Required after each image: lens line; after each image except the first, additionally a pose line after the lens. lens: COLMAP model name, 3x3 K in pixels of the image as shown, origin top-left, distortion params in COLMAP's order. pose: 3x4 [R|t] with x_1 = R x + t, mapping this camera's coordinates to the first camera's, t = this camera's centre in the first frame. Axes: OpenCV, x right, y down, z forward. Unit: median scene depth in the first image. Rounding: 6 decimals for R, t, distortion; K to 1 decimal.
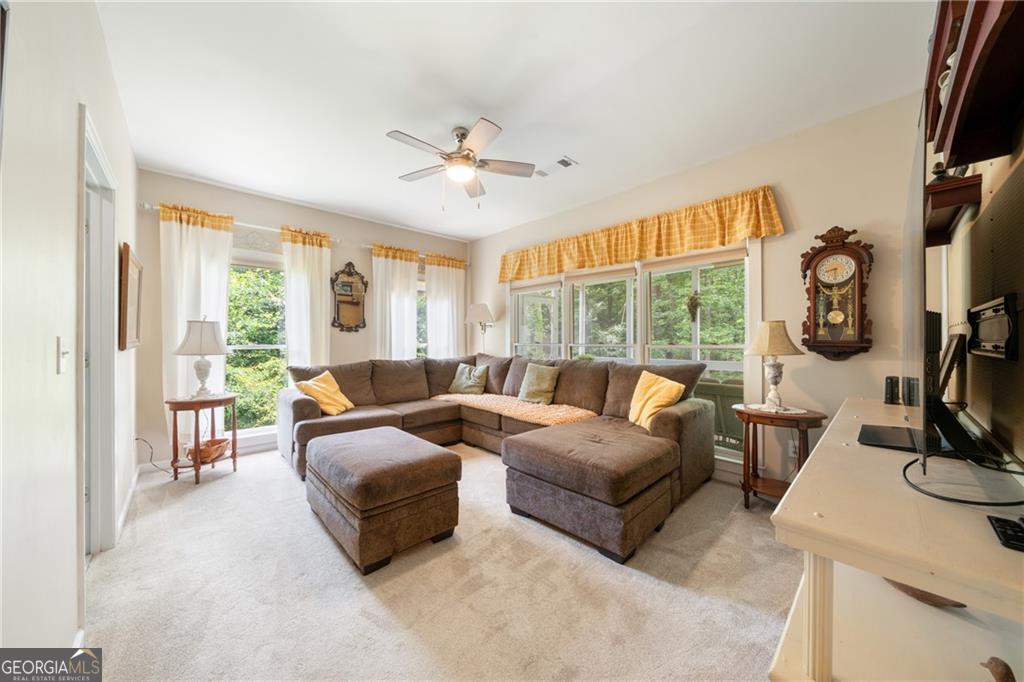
lens RADIAL K [[354.8, 0, 514.3], [0, 354.8, 340.5], [0, 0, 1]] dist [-0.008579, -0.000070]
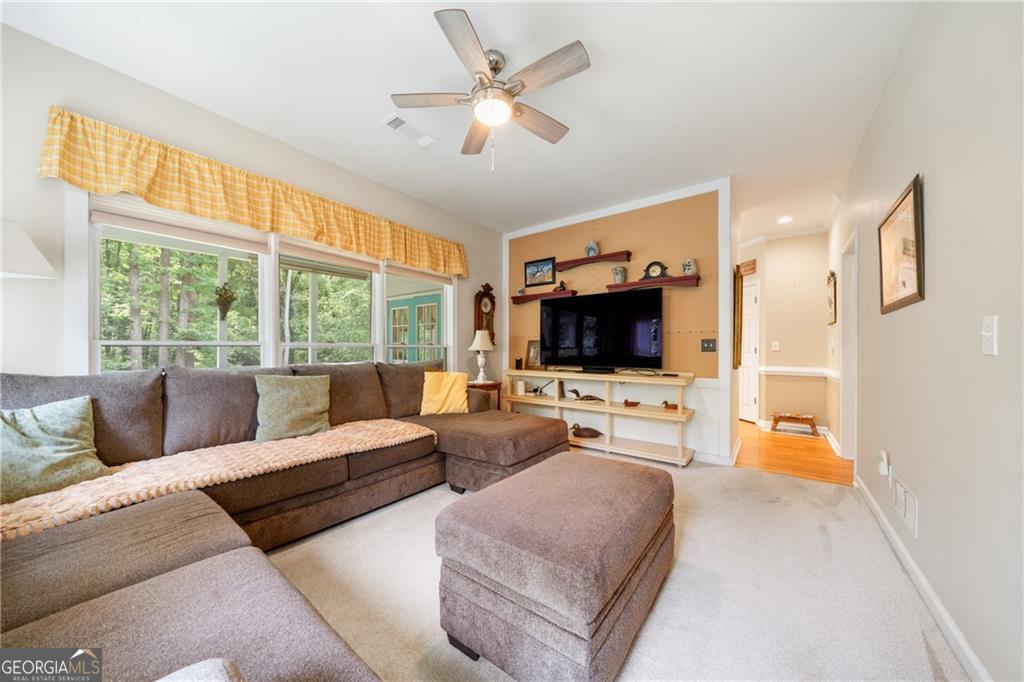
lens RADIAL K [[354.8, 0, 513.1], [0, 354.8, 347.5], [0, 0, 1]] dist [-0.008579, -0.000070]
pose [[-0.175454, 0.004611, 0.984477, -0.636563], [-0.002712, 0.999983, -0.005167, 0.022608], [-0.984484, -0.003577, -0.175439, 0.756497]]
